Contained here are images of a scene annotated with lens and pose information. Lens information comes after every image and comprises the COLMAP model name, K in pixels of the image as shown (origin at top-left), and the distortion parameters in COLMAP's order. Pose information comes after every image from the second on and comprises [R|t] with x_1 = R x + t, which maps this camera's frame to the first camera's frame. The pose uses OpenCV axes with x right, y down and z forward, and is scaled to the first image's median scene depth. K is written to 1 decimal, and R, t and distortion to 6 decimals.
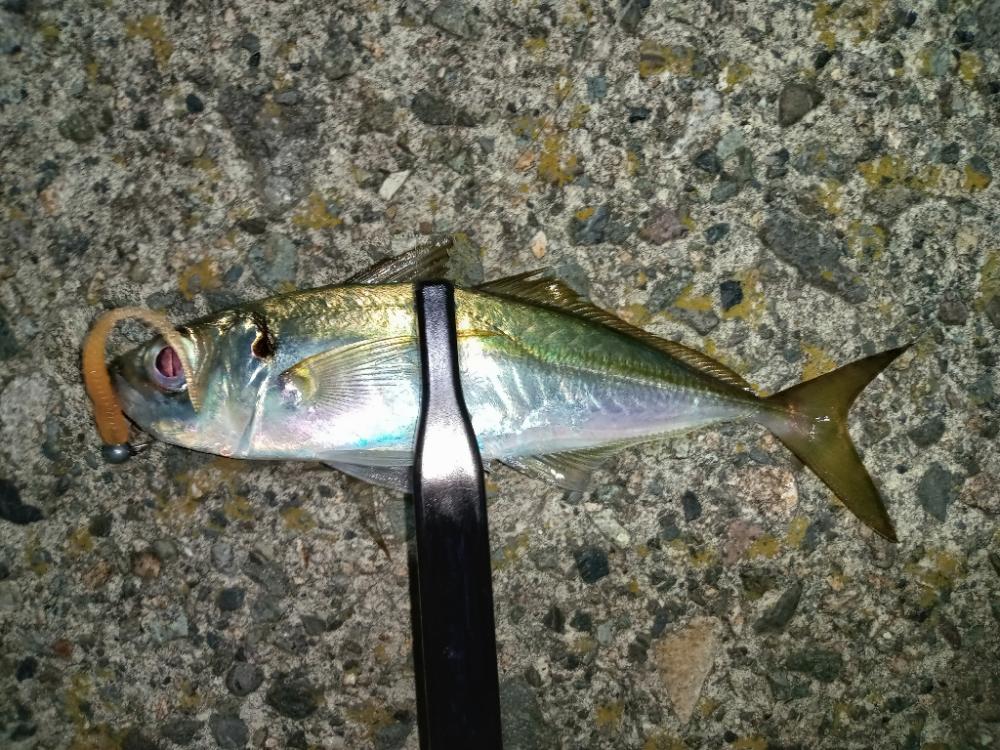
lens RADIAL K [[769.8, 0, 500.0], [0, 769.8, 375.0], [0, 0, 1]] dist [0.110756, -0.208908]
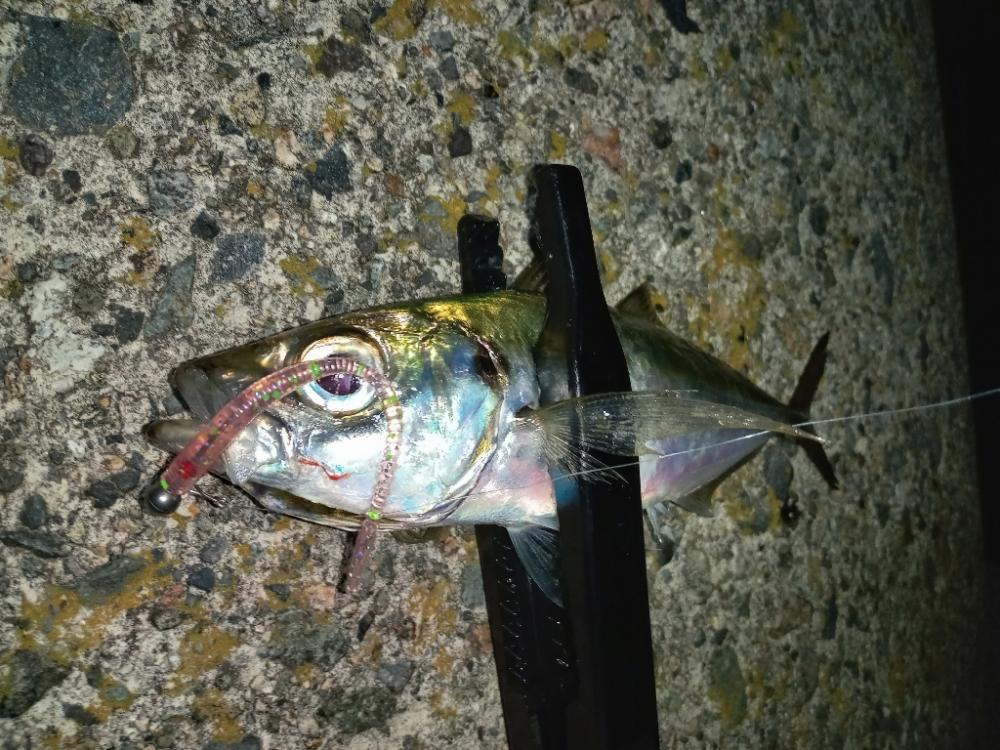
lens RADIAL K [[769.8, 0, 500.0], [0, 769.8, 375.0], [0, 0, 1]] dist [0.110756, -0.208908]
pose [[0.703101, 0.013617, 0.710960, -1.663115], [0.124281, 0.982075, -0.141717, 0.833746], [-0.700146, 0.188000, 0.688805, 0.541703]]
